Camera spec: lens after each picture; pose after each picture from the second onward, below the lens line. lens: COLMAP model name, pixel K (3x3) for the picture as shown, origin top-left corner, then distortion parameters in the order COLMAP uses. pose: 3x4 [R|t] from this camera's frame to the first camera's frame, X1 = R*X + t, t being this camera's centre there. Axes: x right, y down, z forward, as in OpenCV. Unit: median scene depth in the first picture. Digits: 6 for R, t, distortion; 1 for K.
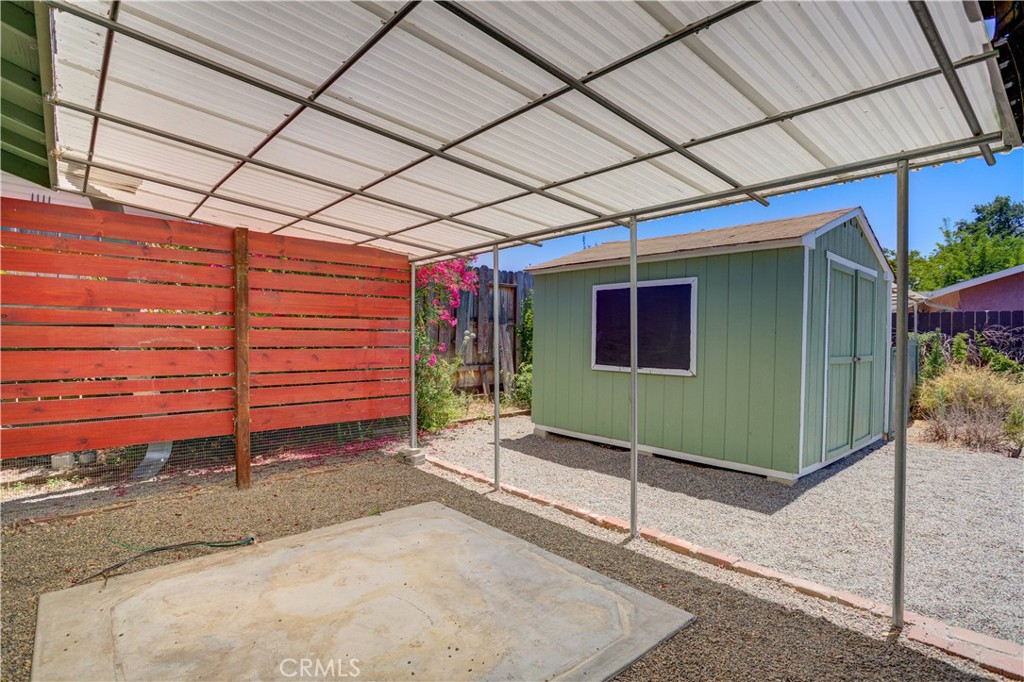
lens RADIAL K [[505.5, 0, 512.0], [0, 505.5, 341.0], [0, 0, 1]] dist [-0.008913, 0.001720]
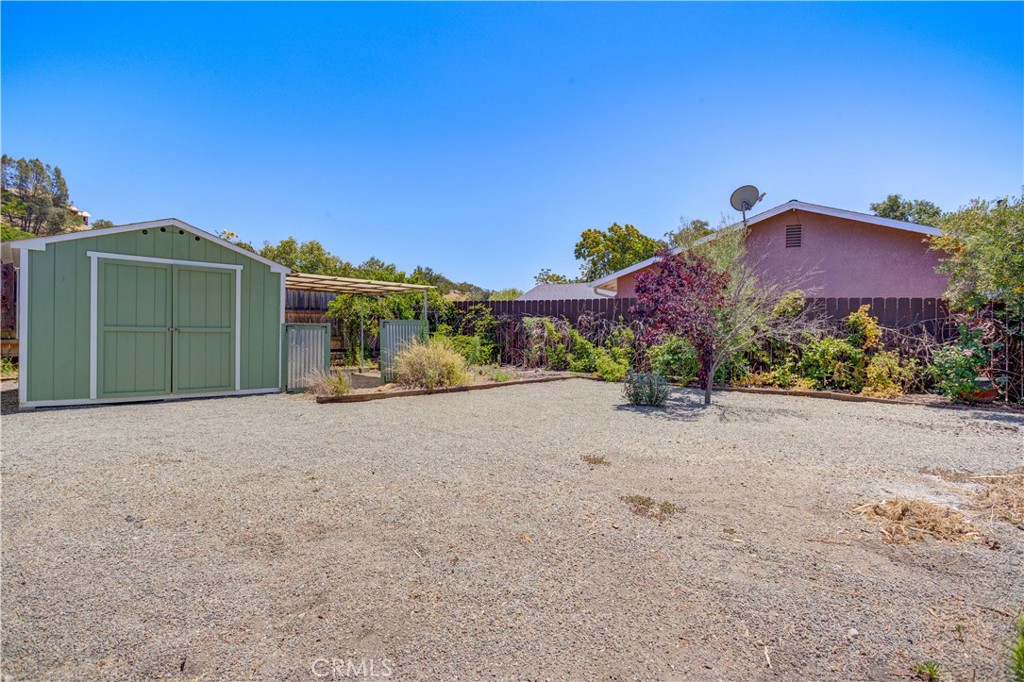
lens RADIAL K [[505.5, 0, 512.0], [0, 505.5, 341.0], [0, 0, 1]] dist [-0.008913, 0.001720]
pose [[0.999848, 0.004852, 0.016773, 1.791192], [-0.005120, 0.999859, 0.015975, 0.046947], [-0.016693, -0.016058, 0.999732, -0.453737]]
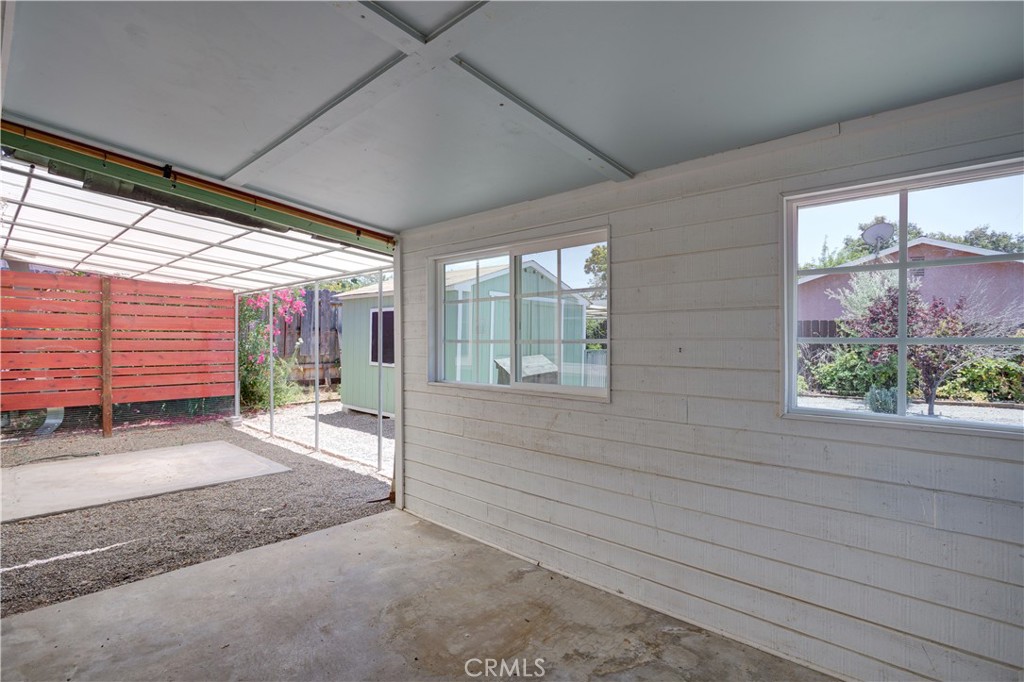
lens RADIAL K [[505.5, 0, 512.0], [0, 505.5, 341.0], [0, 0, 1]] dist [-0.008913, 0.001720]
pose [[0.996358, -0.000753, 0.085265, 0.548951], [0.001274, 0.999981, -0.006052, -0.006781], [-0.085259, 0.006139, 0.996340, -0.636557]]
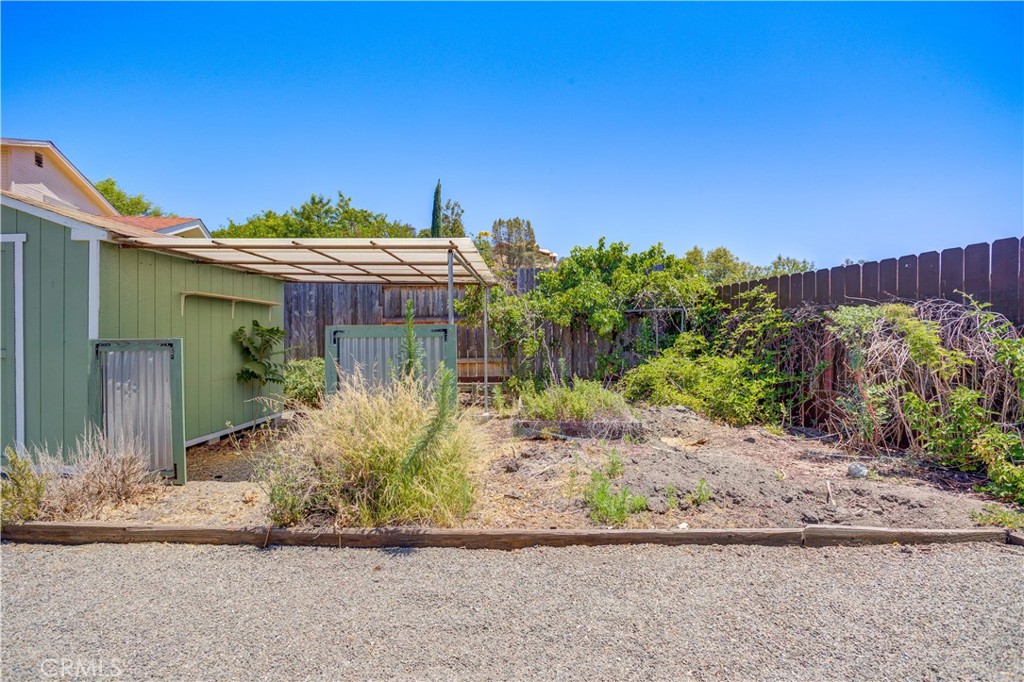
lens RADIAL K [[505.5, 0, 512.0], [0, 505.5, 341.0], [0, 0, 1]] dist [-0.008913, 0.001720]
pose [[0.702562, -0.009454, -0.711560, 2.177517], [0.004774, 0.999952, -0.008572, 0.031396], [0.711607, 0.002626, 0.702573, 1.248960]]
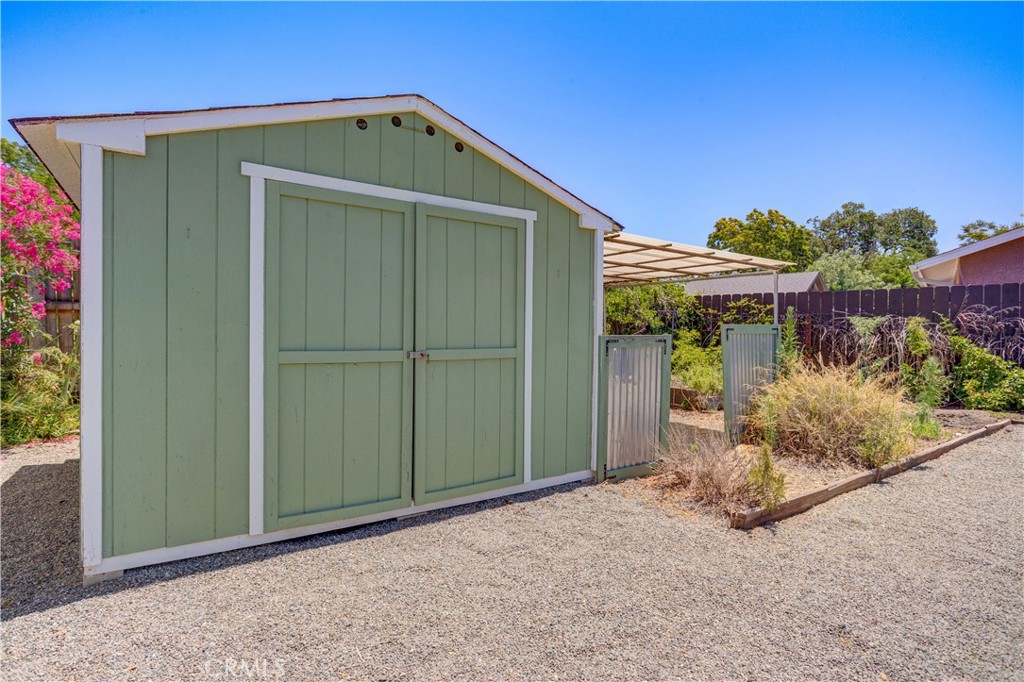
lens RADIAL K [[505.5, 0, 512.0], [0, 505.5, 341.0], [0, 0, 1]] dist [-0.008913, 0.001720]
pose [[0.987942, -0.005031, -0.154743, 0.995422], [0.006627, 0.999930, 0.009804, 0.016952], [0.154683, -0.010711, 0.987906, 0.481978]]
